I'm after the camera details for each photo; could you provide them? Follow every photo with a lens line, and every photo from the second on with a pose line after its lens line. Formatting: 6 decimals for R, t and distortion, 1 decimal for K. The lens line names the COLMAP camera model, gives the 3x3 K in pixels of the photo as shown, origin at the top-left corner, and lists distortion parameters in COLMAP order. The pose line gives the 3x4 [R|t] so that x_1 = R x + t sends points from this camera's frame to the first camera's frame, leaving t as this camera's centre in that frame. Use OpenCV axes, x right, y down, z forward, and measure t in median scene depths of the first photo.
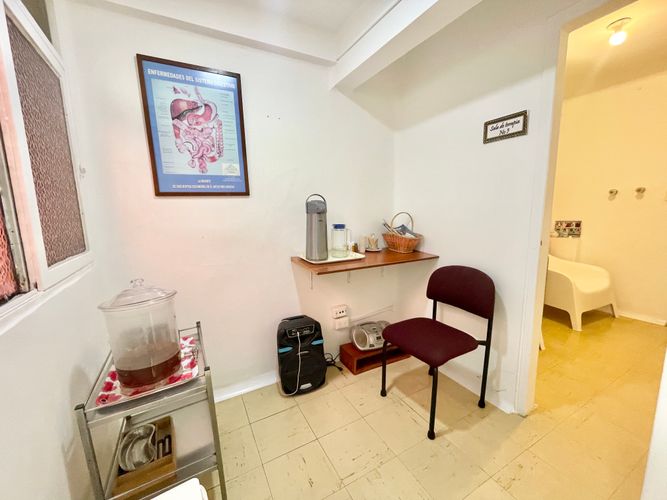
lens RADIAL K [[270.0, 0, 332.1], [0, 270.0, 249.4], [0, 0, 1]] dist [-0.004004, -0.000510]
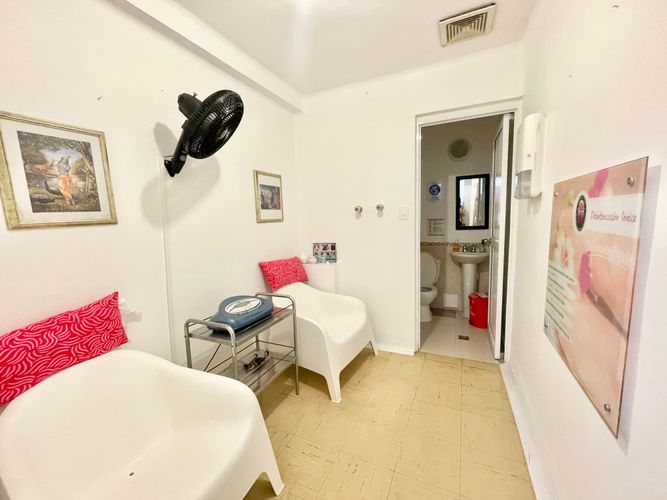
lens RADIAL K [[270.0, 0, 334.2], [0, 270.0, 249.3], [0, 0, 1]] dist [-0.004004, -0.000510]
pose [[0.798625, -0.076743, 0.596915, 0.421290], [0.100485, 0.994917, -0.006528, -0.080682], [-0.593380, 0.065194, 0.802278, 0.331679]]
